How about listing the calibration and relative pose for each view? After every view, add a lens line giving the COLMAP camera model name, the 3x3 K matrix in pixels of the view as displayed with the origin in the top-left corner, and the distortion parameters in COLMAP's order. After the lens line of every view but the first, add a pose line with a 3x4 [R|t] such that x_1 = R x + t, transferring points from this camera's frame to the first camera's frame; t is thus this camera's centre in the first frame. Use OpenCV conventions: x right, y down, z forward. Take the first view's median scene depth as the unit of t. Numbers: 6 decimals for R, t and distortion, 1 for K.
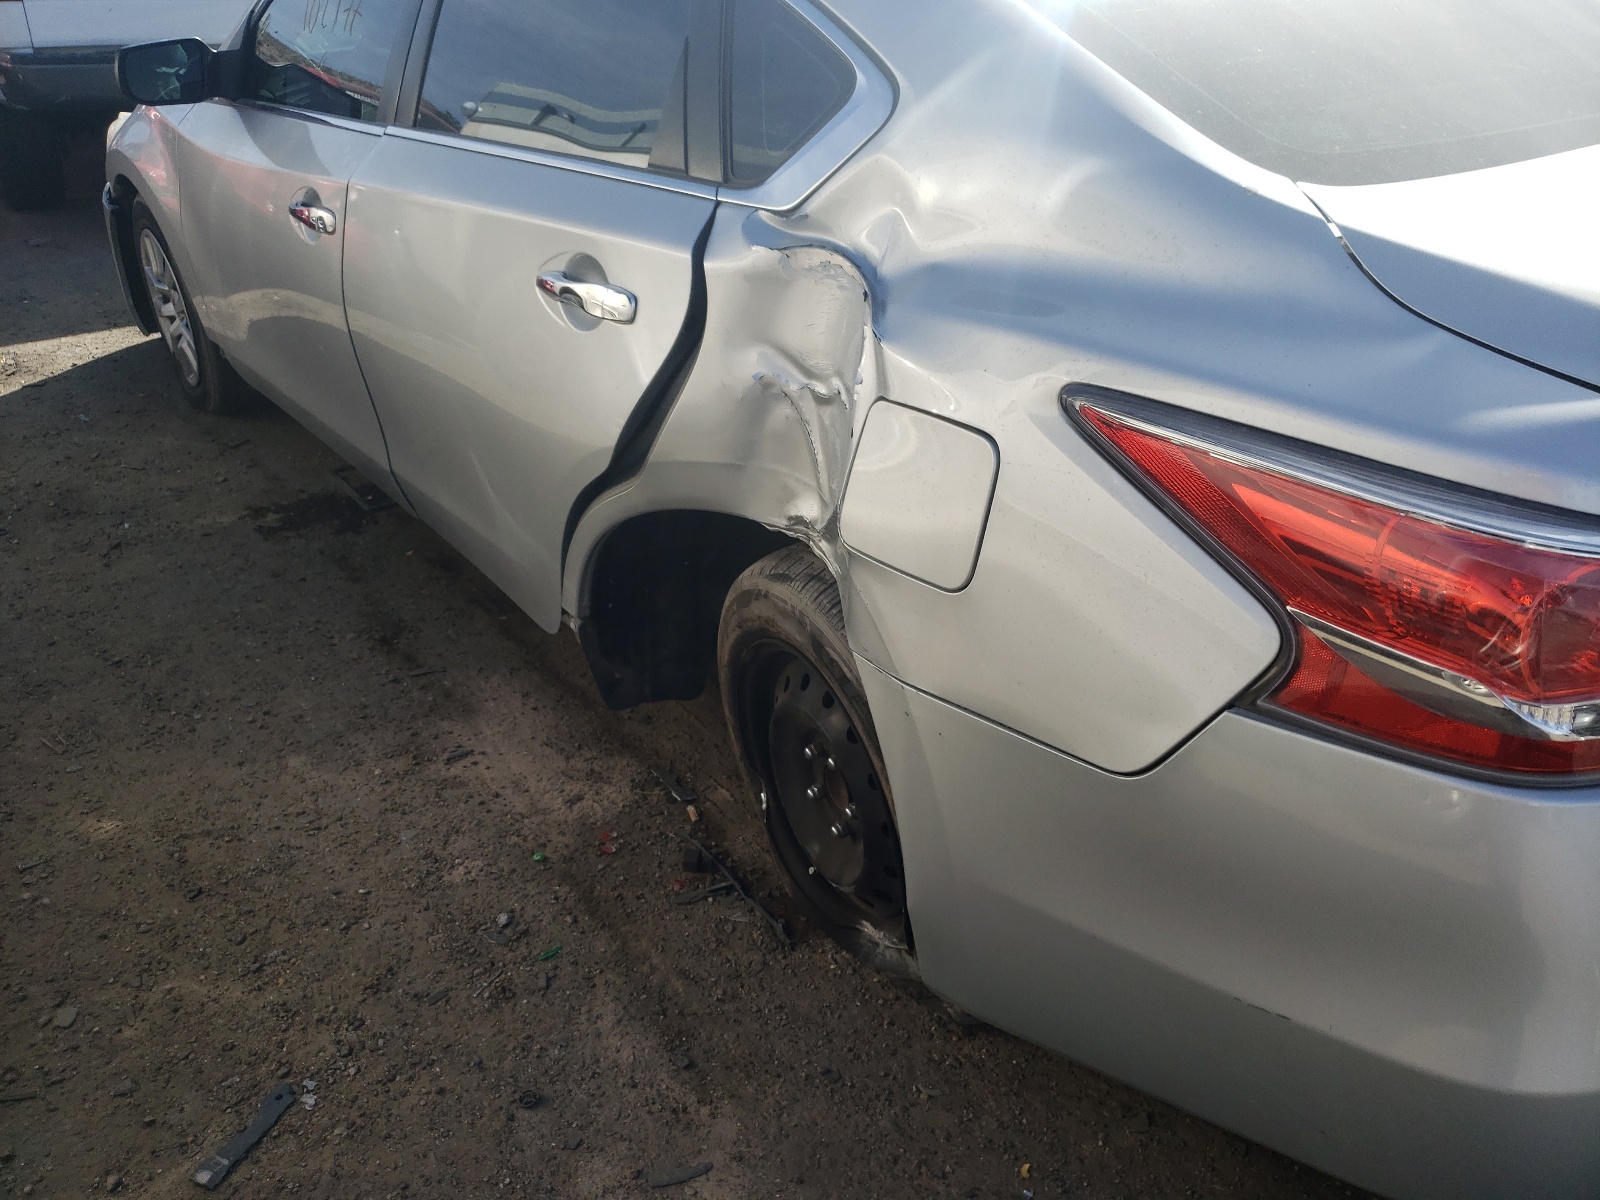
lens RADIAL K [[1339.6, 0, 800.0], [0, 1339.6, 600.0], [0, 0, 1]] dist [0.009546, -0.011229]
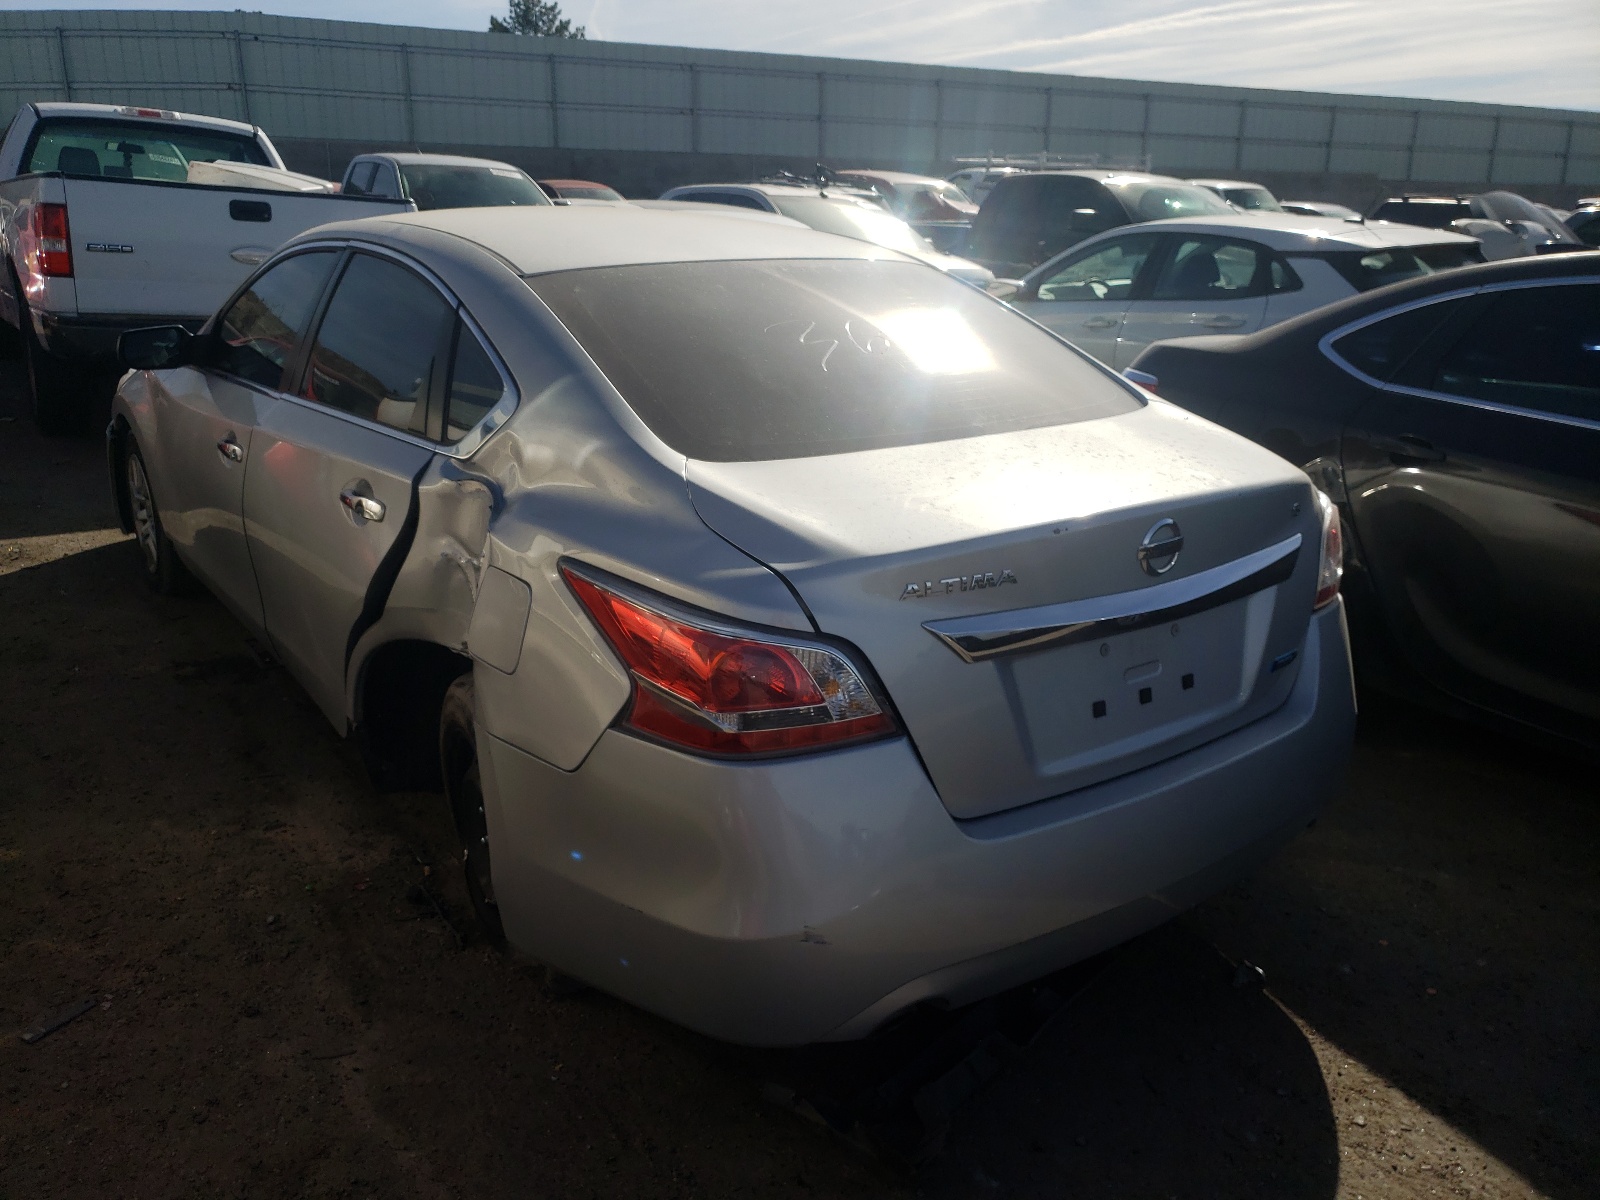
lens RADIAL K [[1357.4, 0, 800.0], [0, 1357.4, 600.0], [0, 0, 1]] dist [-0.015006, 0.052992]
pose [[0.997841, 0.064724, -0.011148, 0.338416], [-0.065652, 0.978253, -0.196751, 0.148820], [-0.001829, 0.197058, 0.980390, -0.499052]]
